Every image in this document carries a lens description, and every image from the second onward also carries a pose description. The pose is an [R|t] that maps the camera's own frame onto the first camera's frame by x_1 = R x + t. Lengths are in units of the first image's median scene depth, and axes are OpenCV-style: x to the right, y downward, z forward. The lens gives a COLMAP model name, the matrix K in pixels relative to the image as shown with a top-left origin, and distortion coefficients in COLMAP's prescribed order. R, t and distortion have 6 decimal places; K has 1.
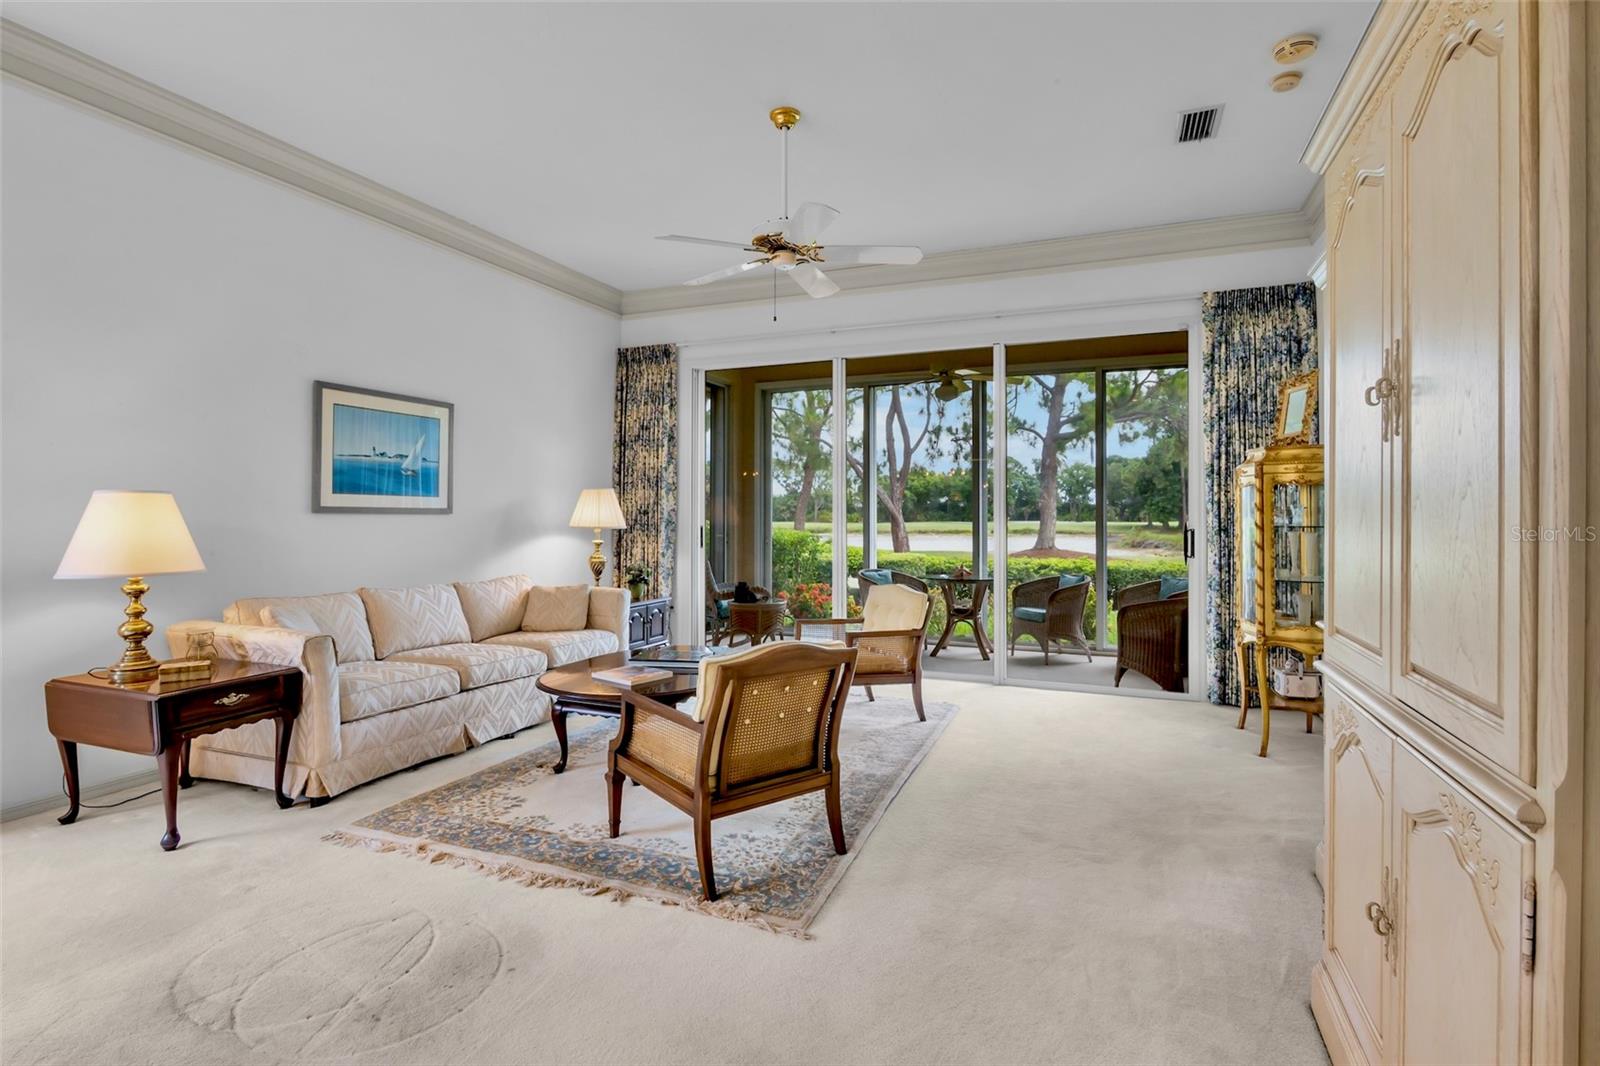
lens RADIAL K [[782.4, 0, 797.1], [0, 782.4, 512.8], [0, 0, 1]] dist [-0.004225, -0.001135]
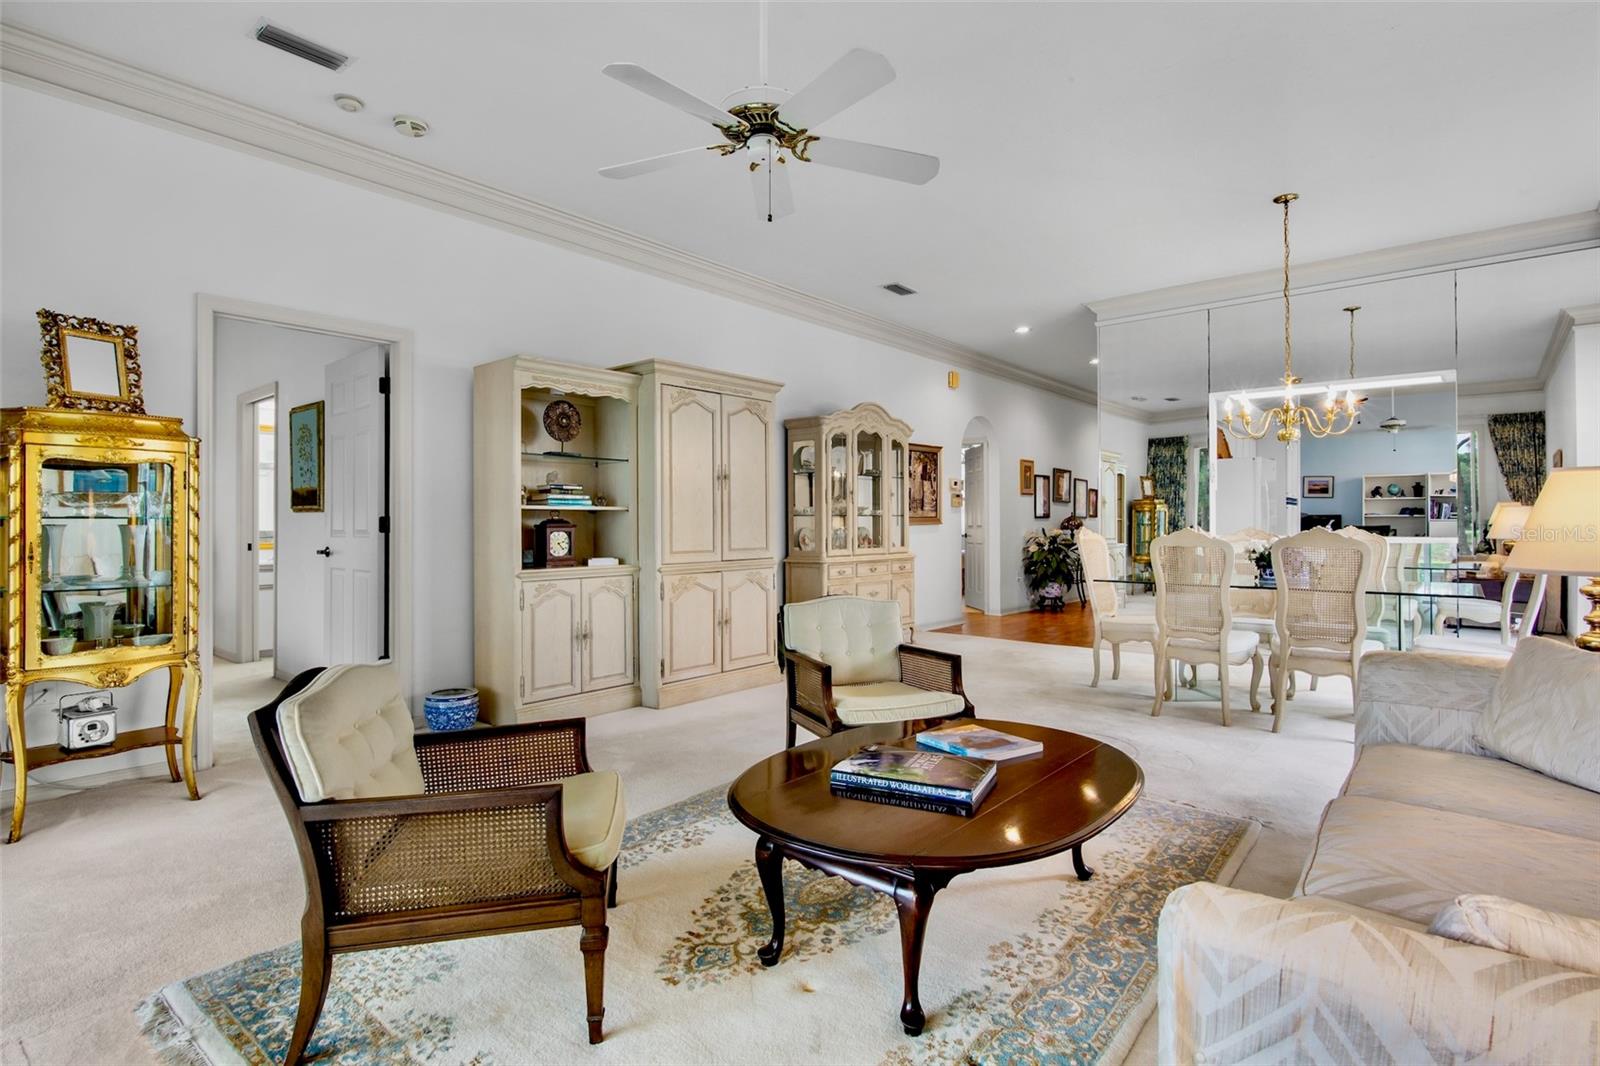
lens RADIAL K [[794.6, 0, 799.9], [0, 794.6, 522.7], [0, 0, 1]] dist [-0.008923, -0.000100]
pose [[-0.952260, 0.001395, 0.305286, -0.155410], [-0.000046, 0.999989, -0.004714, 0.016795], [-0.305290, -0.004503, -0.952249, 0.953641]]
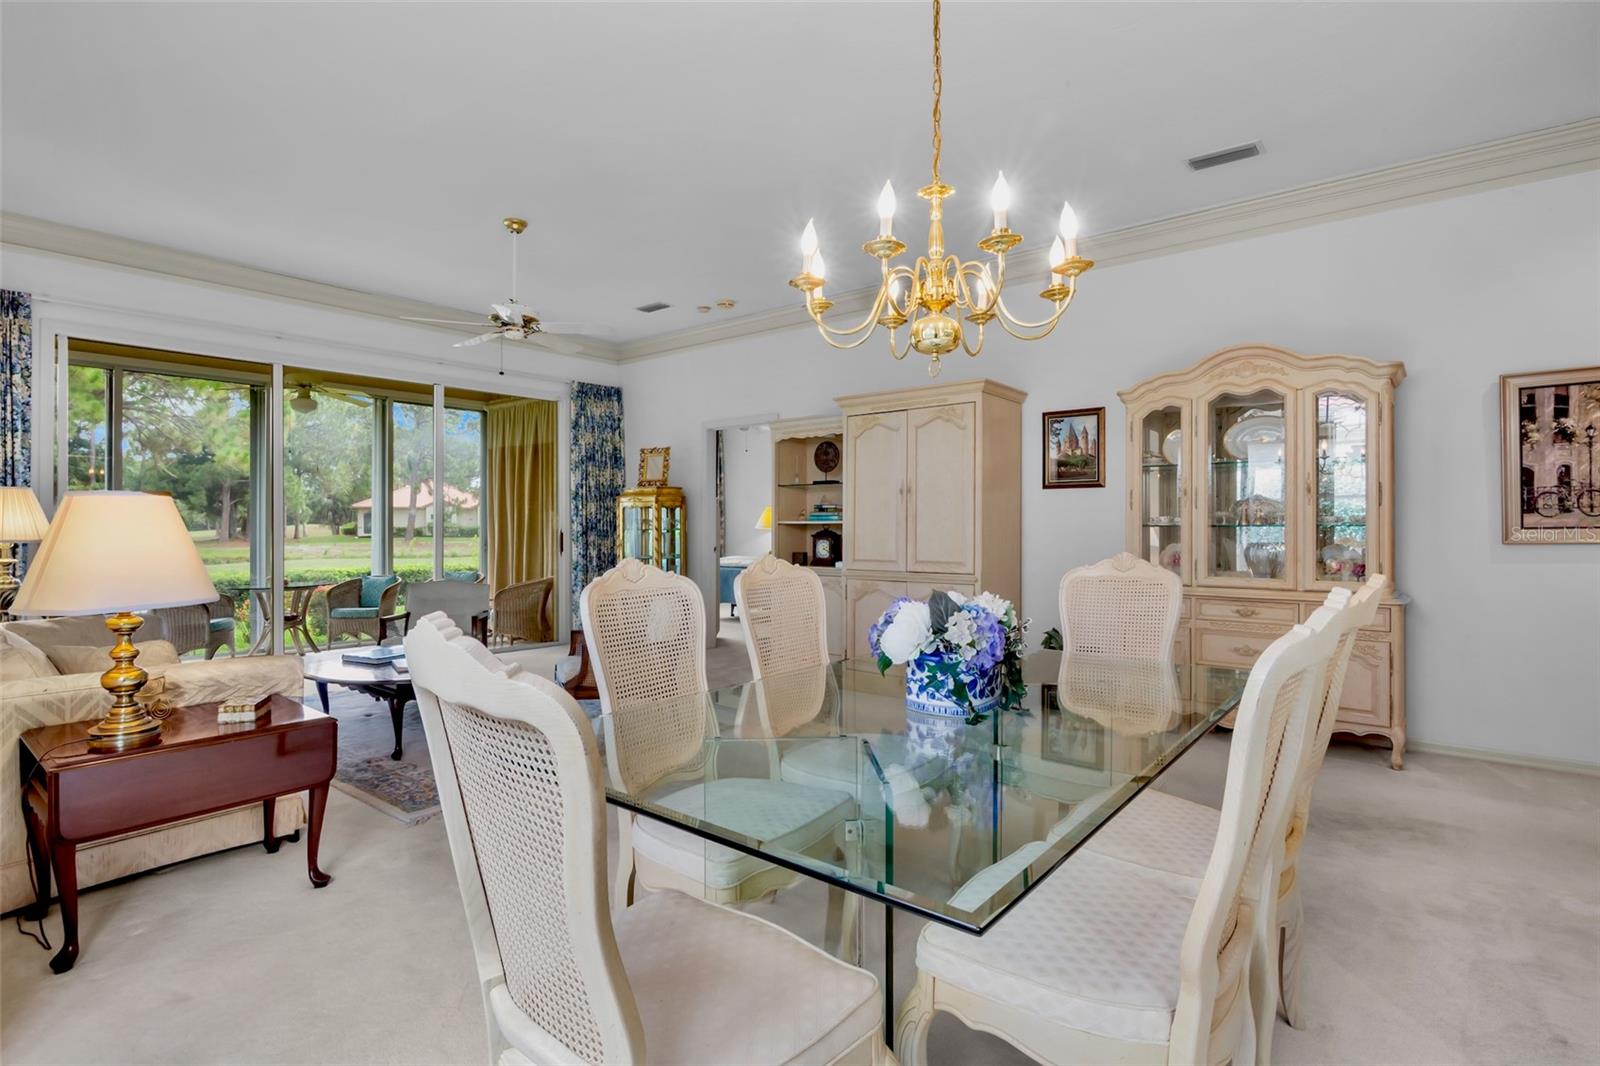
lens RADIAL K [[794.6, 0, 799.9], [0, 794.6, 522.7], [0, 0, 1]] dist [-0.008923, -0.000100]
pose [[0.292918, -0.000433, 0.956137, -0.661693], [-0.001577, 0.999998, 0.000936, -0.000128], [-0.956136, -0.001782, 0.292917, 0.077442]]
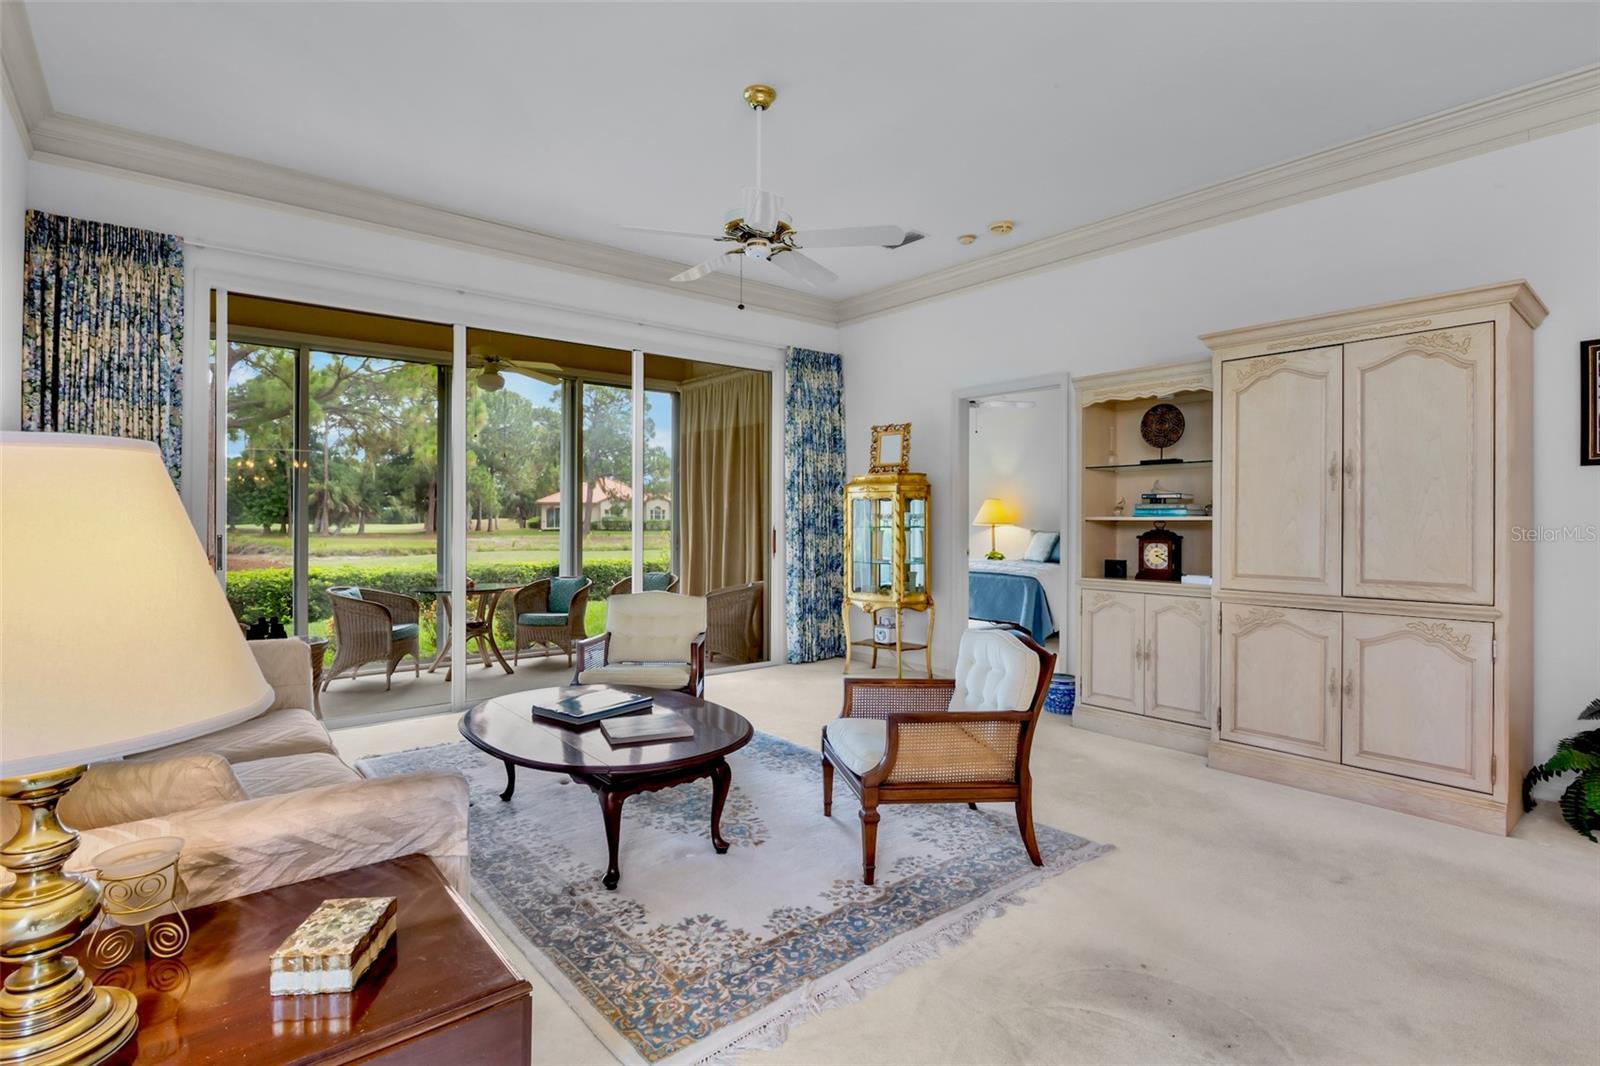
lens RADIAL K [[782.4, 0, 797.1], [0, 782.4, 512.8], [0, 0, 1]] dist [-0.004225, -0.001135]
pose [[0.470251, 0.006111, 0.882511, -0.467919], [-0.003762, 0.999981, -0.004919, -0.000243], [-0.882525, -0.001007, 0.470265, 0.290452]]
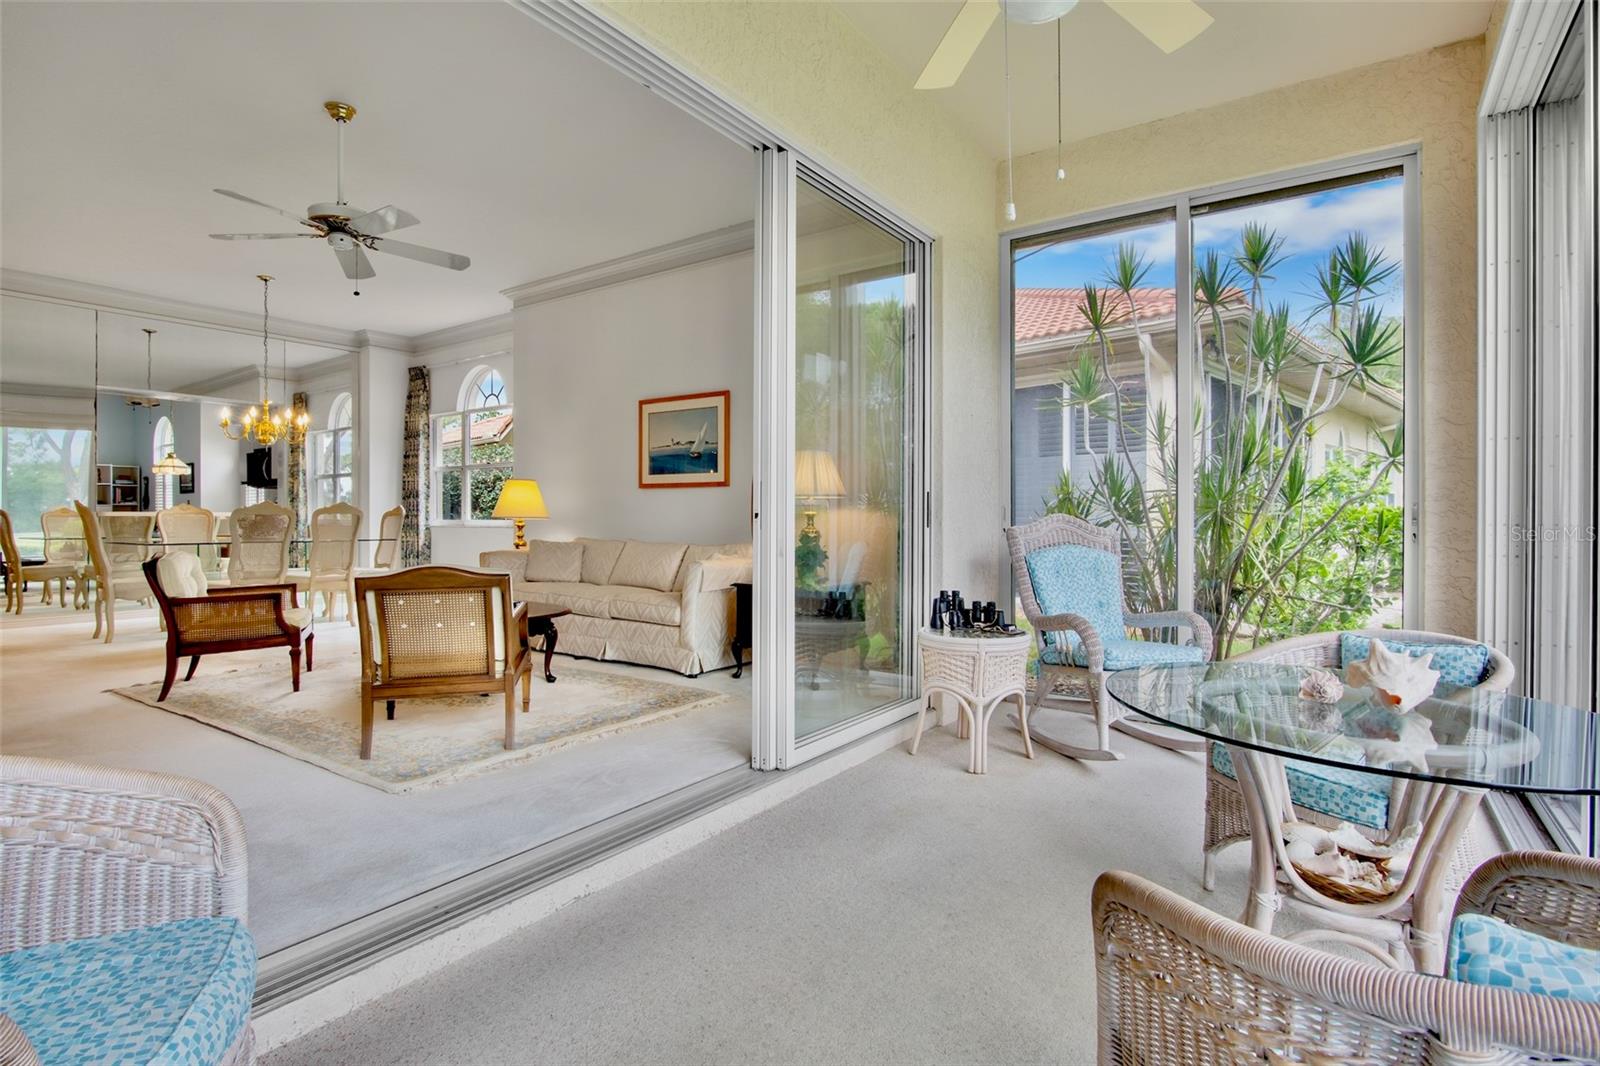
lens RADIAL K [[794.6, 0, 799.9], [0, 794.6, 522.7], [0, 0, 1]] dist [-0.008923, -0.000100]
pose [[-0.223366, 0.008629, -0.974696, 0.529026], [0.000877, 0.999962, 0.008652, 0.034934], [0.974734, 0.001078, -0.223365, 1.067878]]
